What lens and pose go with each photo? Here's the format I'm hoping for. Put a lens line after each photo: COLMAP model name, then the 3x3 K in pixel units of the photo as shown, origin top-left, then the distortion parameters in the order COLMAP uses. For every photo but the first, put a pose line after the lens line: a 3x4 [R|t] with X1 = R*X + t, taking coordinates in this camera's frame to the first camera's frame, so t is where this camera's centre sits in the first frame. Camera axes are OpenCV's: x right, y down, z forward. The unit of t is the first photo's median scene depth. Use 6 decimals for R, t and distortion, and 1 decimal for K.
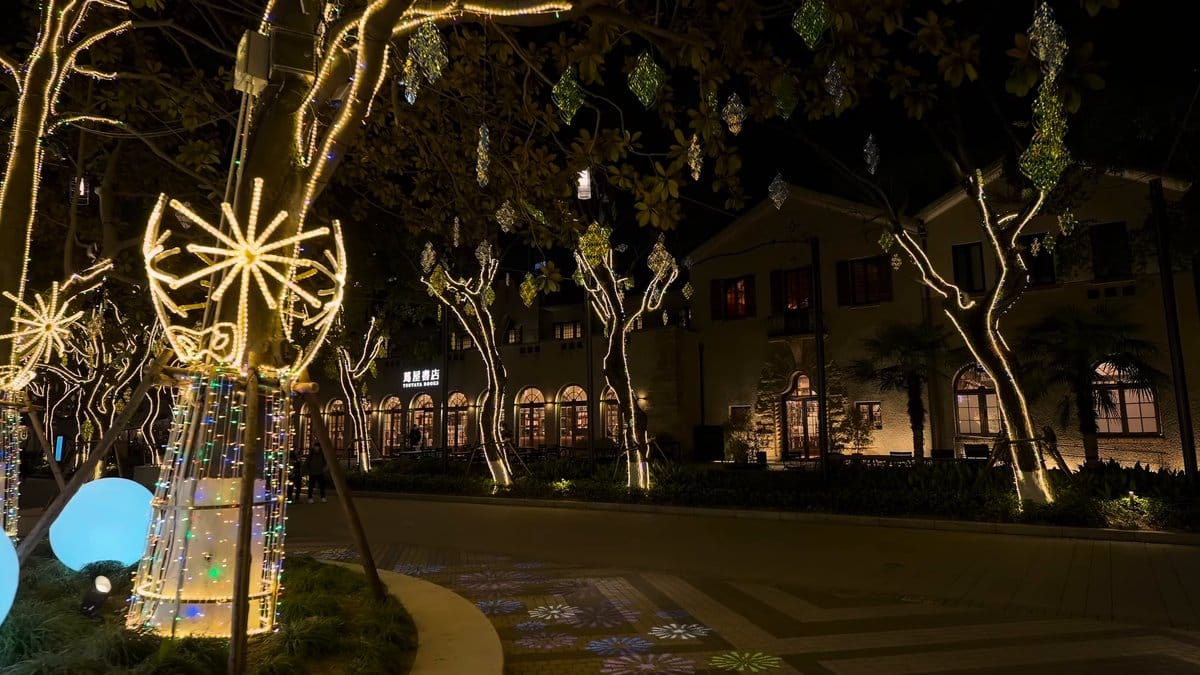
lens RADIAL K [[722.4, 0, 599.2], [0, 722.4, 330.1], [0, 0, 1]] dist [0.001542, -0.000910]
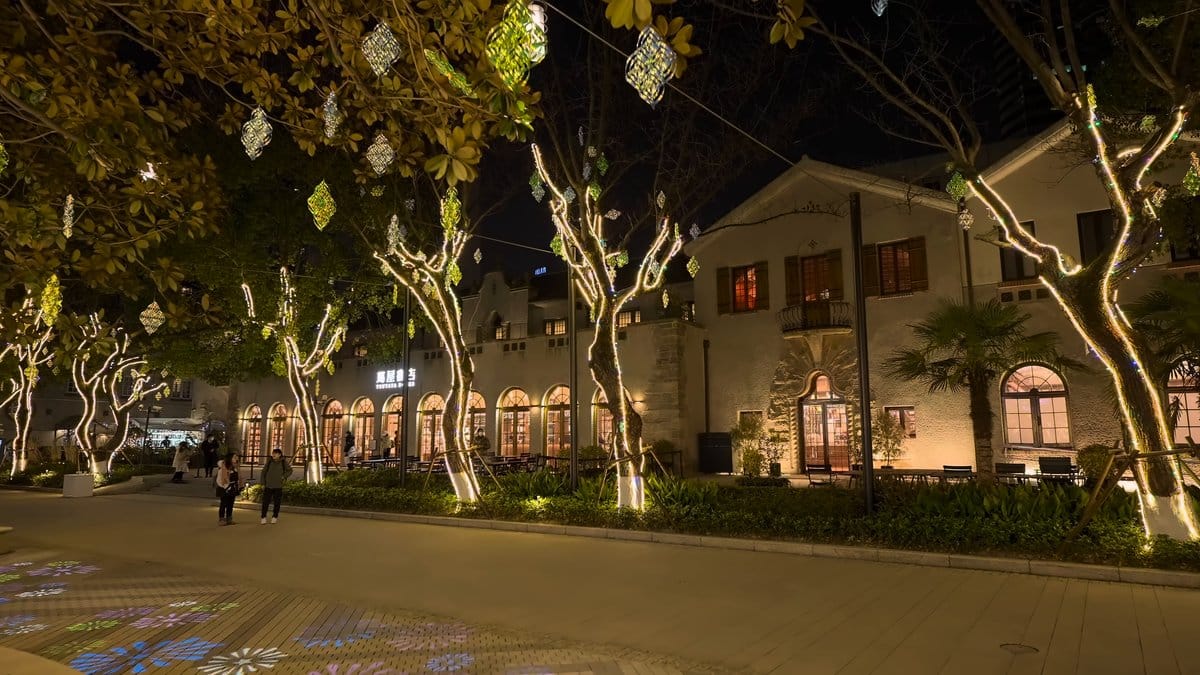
lens RADIAL K [[722.4, 0, 599.2], [0, 722.4, 330.1], [0, 0, 1]] dist [0.001542, -0.000910]
pose [[0.999977, 0.006712, -0.001281, 0.016236], [-0.006725, 0.999918, -0.010924, 0.024954], [0.001208, 0.010932, 0.999940, 0.167415]]
